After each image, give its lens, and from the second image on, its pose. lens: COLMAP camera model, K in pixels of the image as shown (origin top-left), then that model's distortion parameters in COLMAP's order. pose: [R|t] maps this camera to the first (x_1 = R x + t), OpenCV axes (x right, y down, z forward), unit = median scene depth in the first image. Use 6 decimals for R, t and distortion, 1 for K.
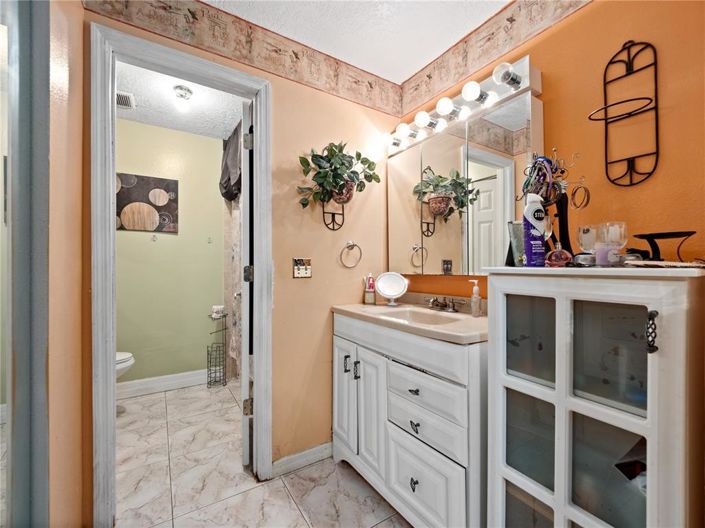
lens RADIAL K [[300.4, 0, 350.6], [0, 300.4, 265.5], [0, 0, 1]] dist [-0.003219, 0.000089]
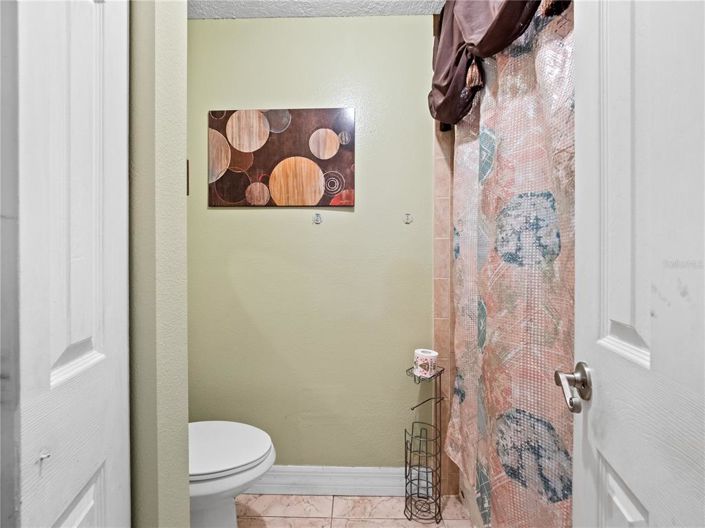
lens RADIAL K [[300.4, 0, 351.2], [0, 300.4, 266.2], [0, 0, 1]] dist [-0.003219, 0.000089]
pose [[0.838461, 0.000919, -0.544961, -0.290590], [0.000481, 0.999997, 0.002428, -0.003953], [0.544961, -0.002298, 0.838458, 0.552690]]
